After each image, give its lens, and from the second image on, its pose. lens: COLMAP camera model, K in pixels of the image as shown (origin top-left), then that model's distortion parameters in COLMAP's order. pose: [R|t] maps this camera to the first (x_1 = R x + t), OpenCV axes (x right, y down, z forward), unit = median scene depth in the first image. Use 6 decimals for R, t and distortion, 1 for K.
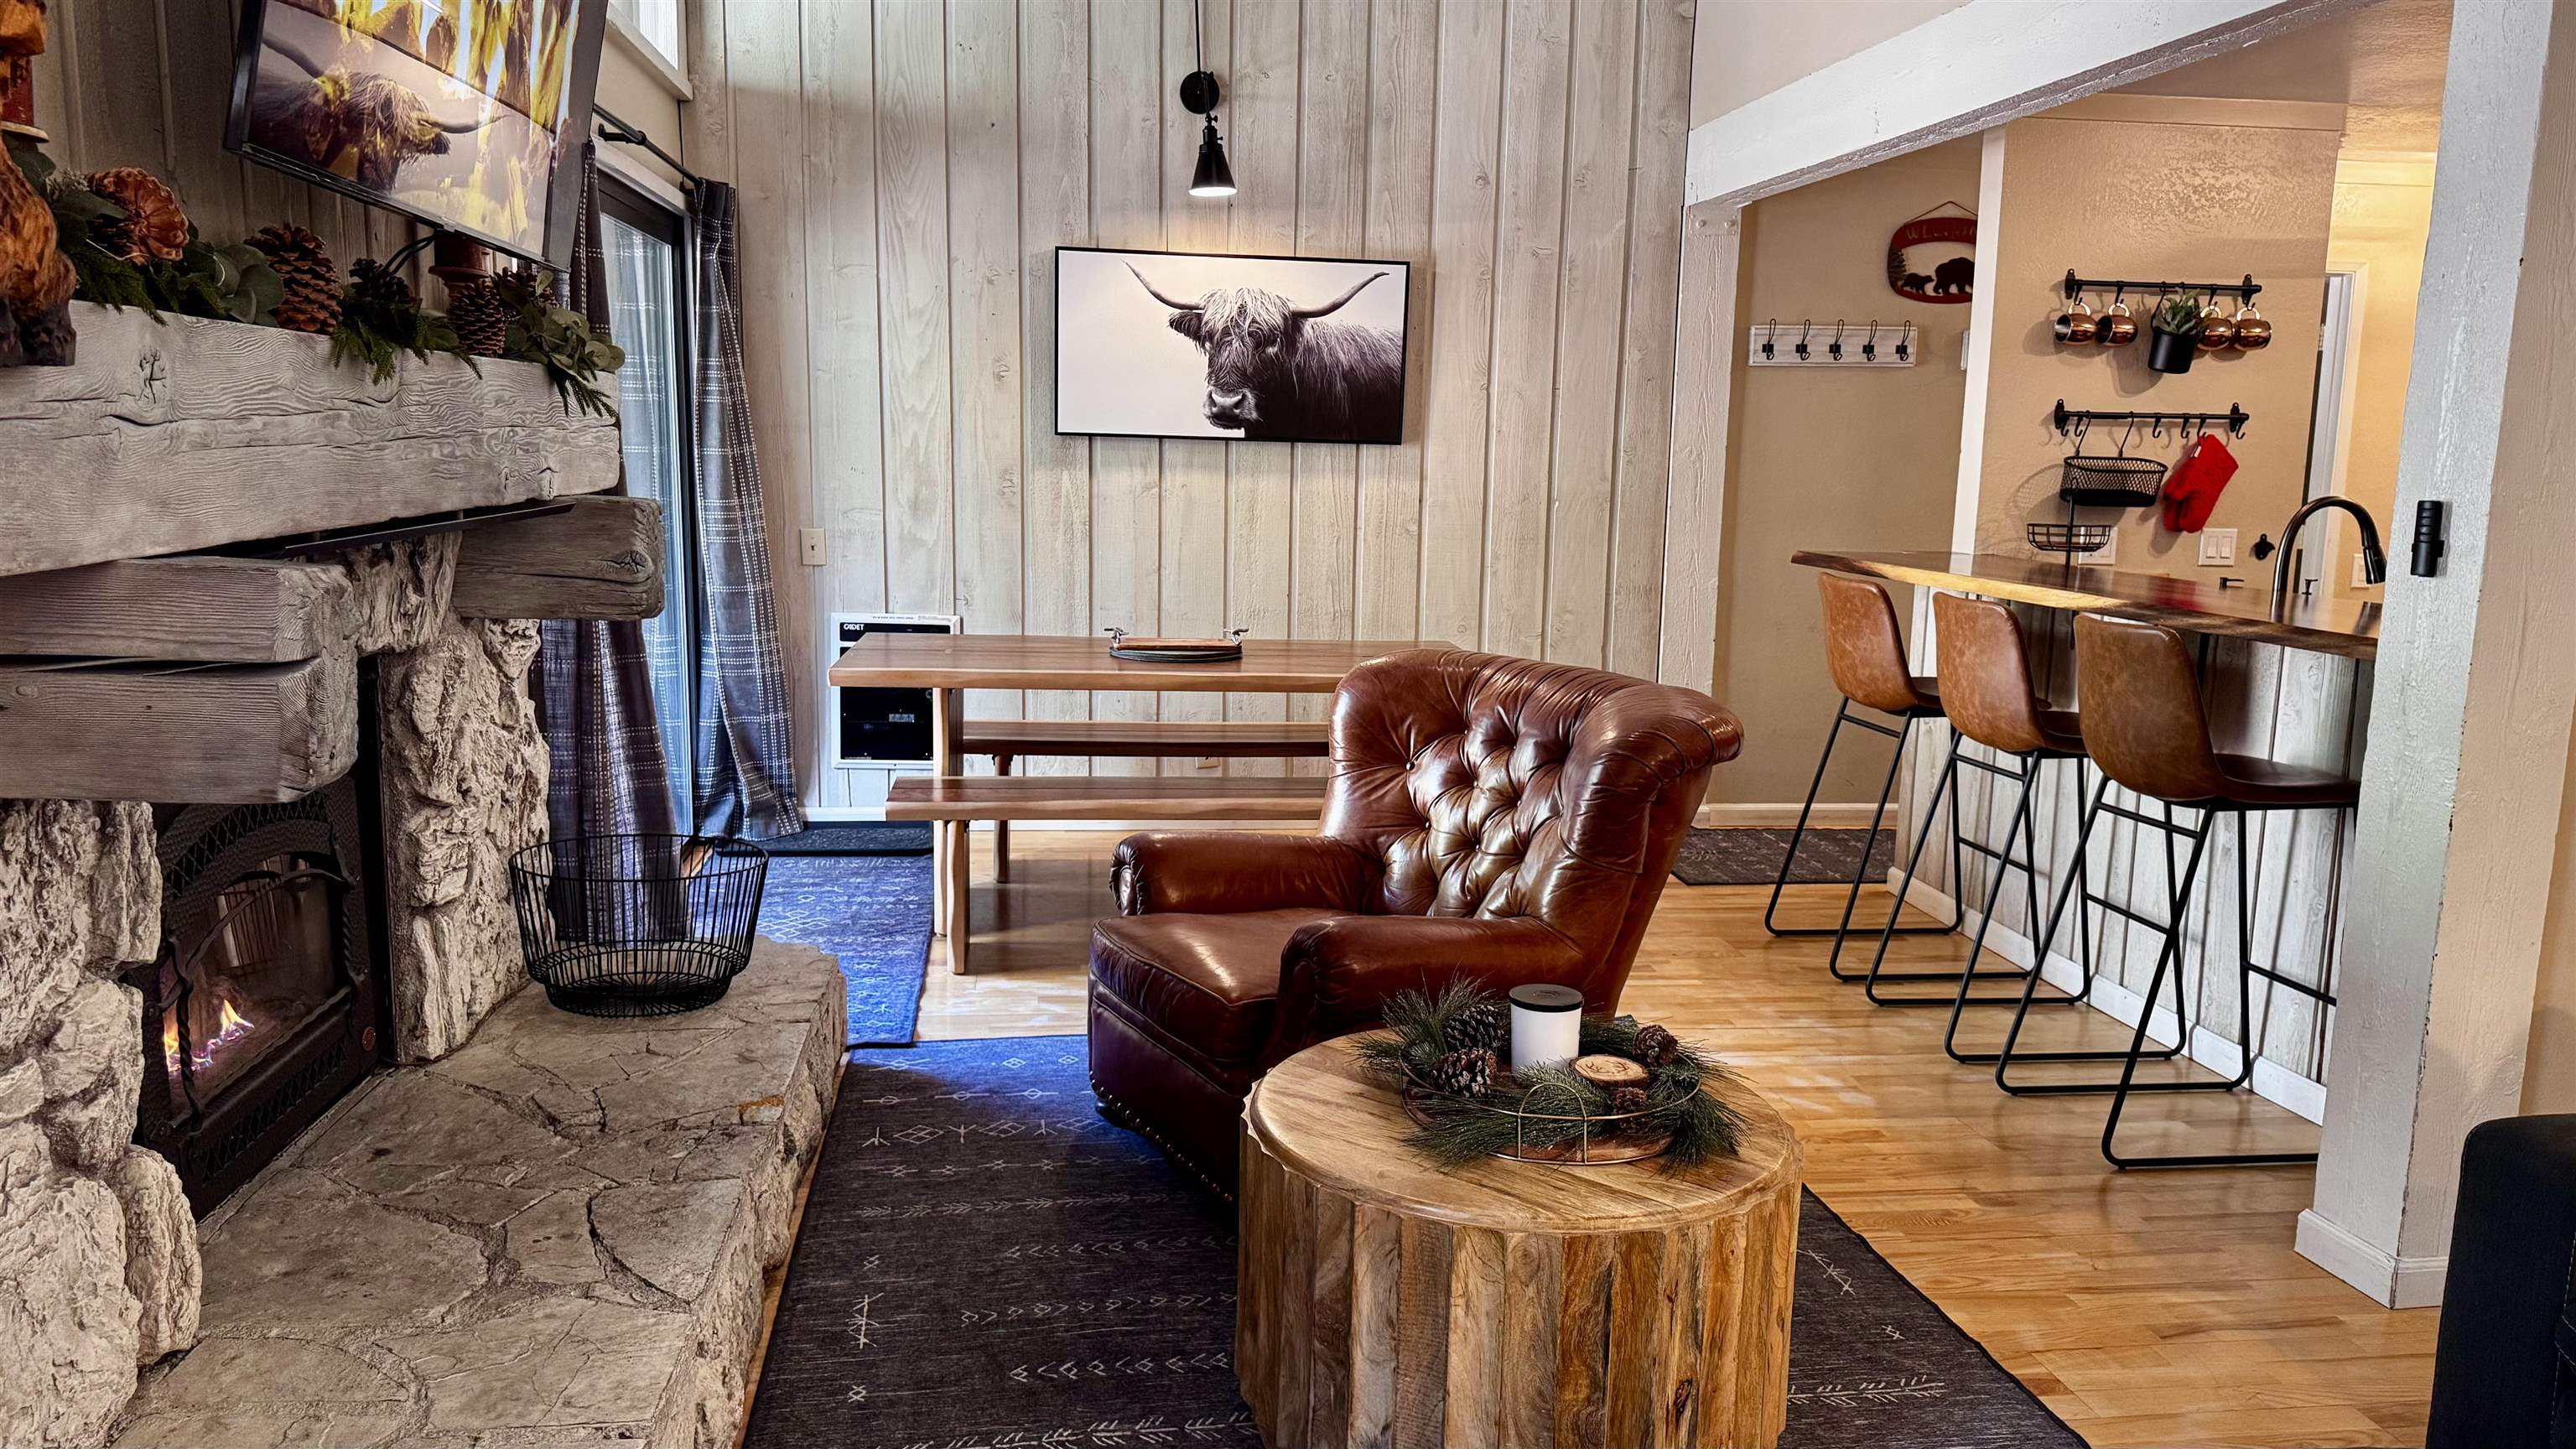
lens RADIAL K [[1789.0, 0, 1287.6], [0, 1789.0, 730.0], [0, 0, 1]] dist [0.167455, -0.344662]
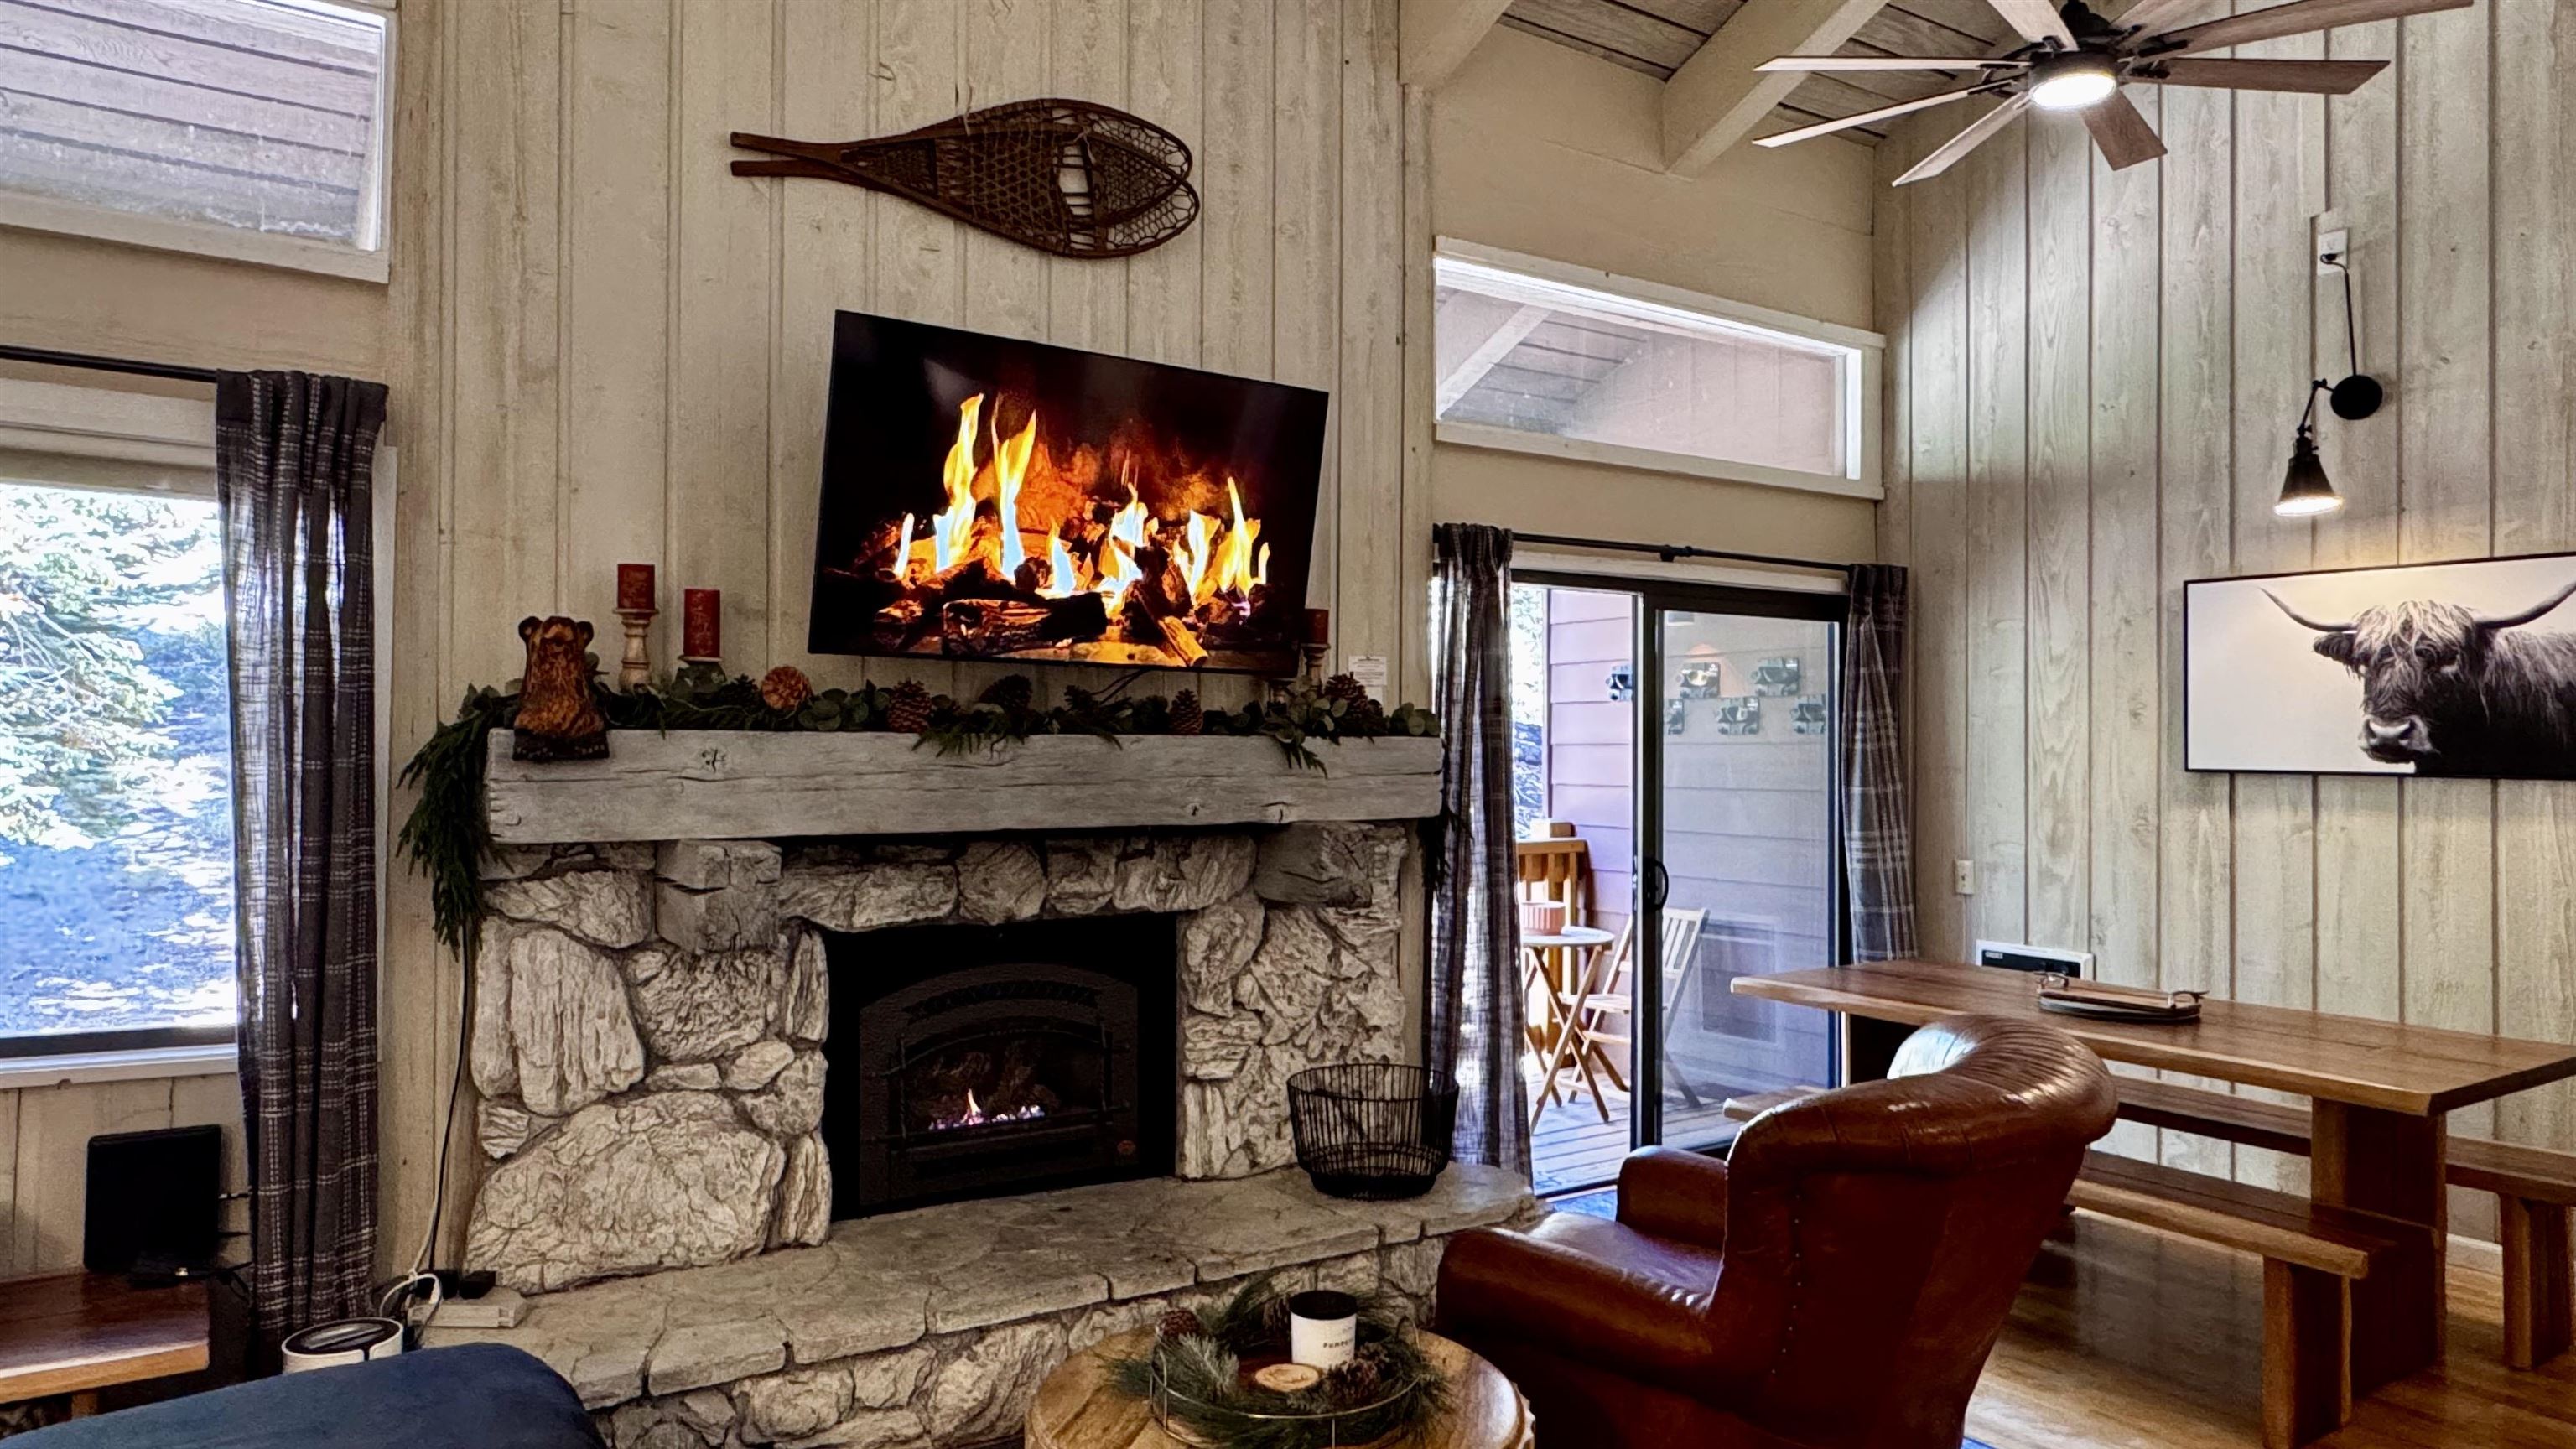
lens RADIAL K [[1602.1, 0, 1278.6], [0, 1602.1, 727.9], [0, 0, 1]] dist [-0.002613, 0.001866]
pose [[0.441323, -0.028803, -0.896886, 0.415327], [-0.138063, 0.985404, -0.099582, -0.037583], [0.886663, 0.167775, 0.430905, 0.213762]]
